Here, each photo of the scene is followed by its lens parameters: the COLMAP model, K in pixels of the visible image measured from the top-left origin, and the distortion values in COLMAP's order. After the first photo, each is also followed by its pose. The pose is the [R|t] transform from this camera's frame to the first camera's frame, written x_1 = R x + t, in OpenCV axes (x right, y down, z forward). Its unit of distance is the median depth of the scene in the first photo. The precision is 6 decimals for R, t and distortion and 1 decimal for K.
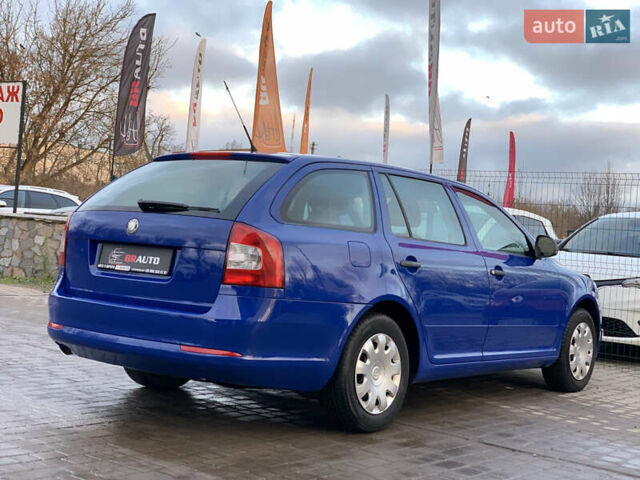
lens RADIAL K [[947.3, 0, 320.0], [0, 947.3, 240.0], [0, 0, 1]] dist [0.022989, 0.029463]
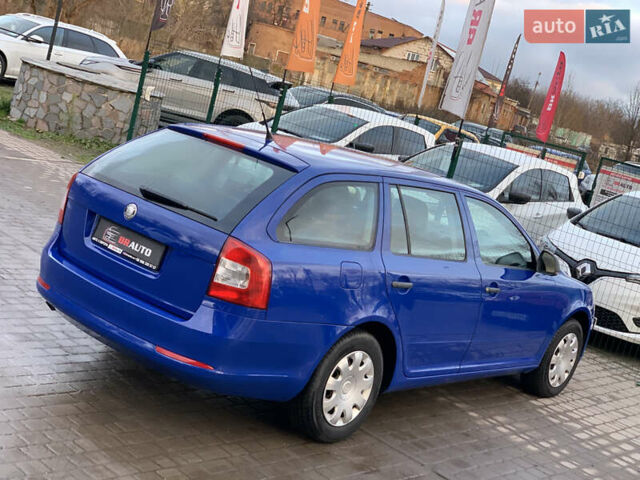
lens RADIAL K [[947.3, 0, 320.0], [0, 947.3, 240.0], [0, 0, 1]] dist [0.022989, 0.029463]
pose [[0.983102, 0.182596, -0.013028, 0.015155], [-0.178489, 0.971926, 0.153303, -0.160129], [0.040655, -0.148387, 0.988093, 0.017446]]
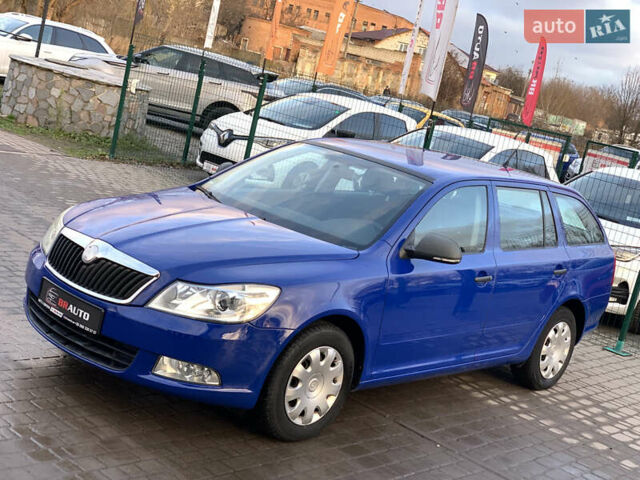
lens RADIAL K [[942.4, 0, 320.0], [0, 942.4, 240.0], [0, 0, 1]] dist [0.031273, 0.043969]
pose [[0.987738, 0.155811, -0.009807, 0.057853], [-0.152259, 0.975293, 0.160067, -0.151200], [0.034505, -0.156611, 0.987057, -0.051674]]
